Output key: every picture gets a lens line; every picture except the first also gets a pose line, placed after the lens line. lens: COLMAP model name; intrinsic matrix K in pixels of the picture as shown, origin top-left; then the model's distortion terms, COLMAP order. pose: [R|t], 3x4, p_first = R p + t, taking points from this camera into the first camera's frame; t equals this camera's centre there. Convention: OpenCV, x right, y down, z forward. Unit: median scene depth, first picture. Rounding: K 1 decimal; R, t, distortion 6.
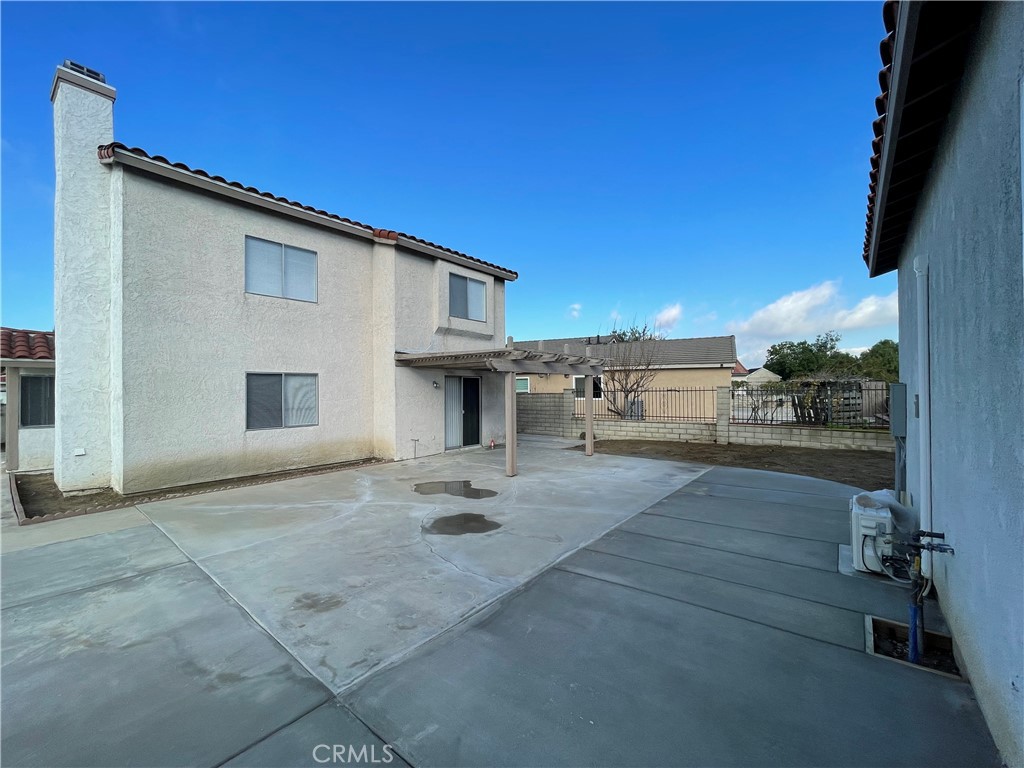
lens RADIAL K [[411.1, 0, 508.6], [0, 411.1, 386.2], [0, 0, 1]] dist [-0.000215, -0.000844]
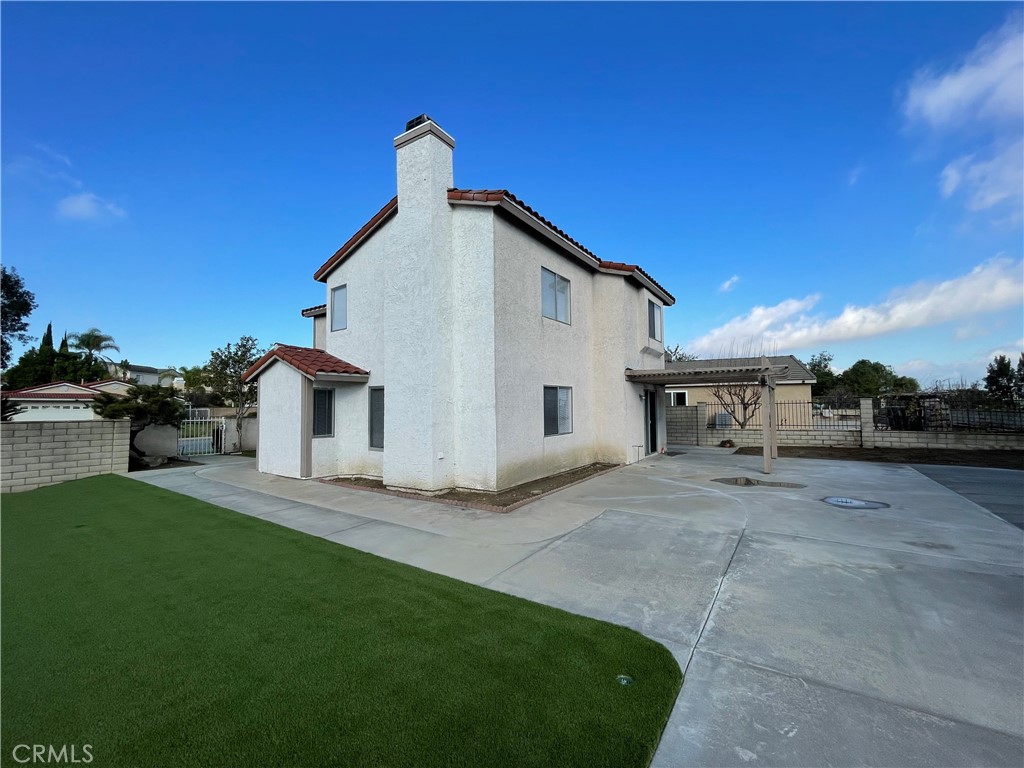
lens RADIAL K [[411.1, 0, 513.2], [0, 411.1, 385.3], [0, 0, 1]] dist [-0.000215, -0.000844]
pose [[0.996426, 0.001886, 0.084448, -0.664200], [0.001783, 0.999058, -0.043350, 0.012201], [-0.084451, 0.043346, 0.995484, -0.101739]]
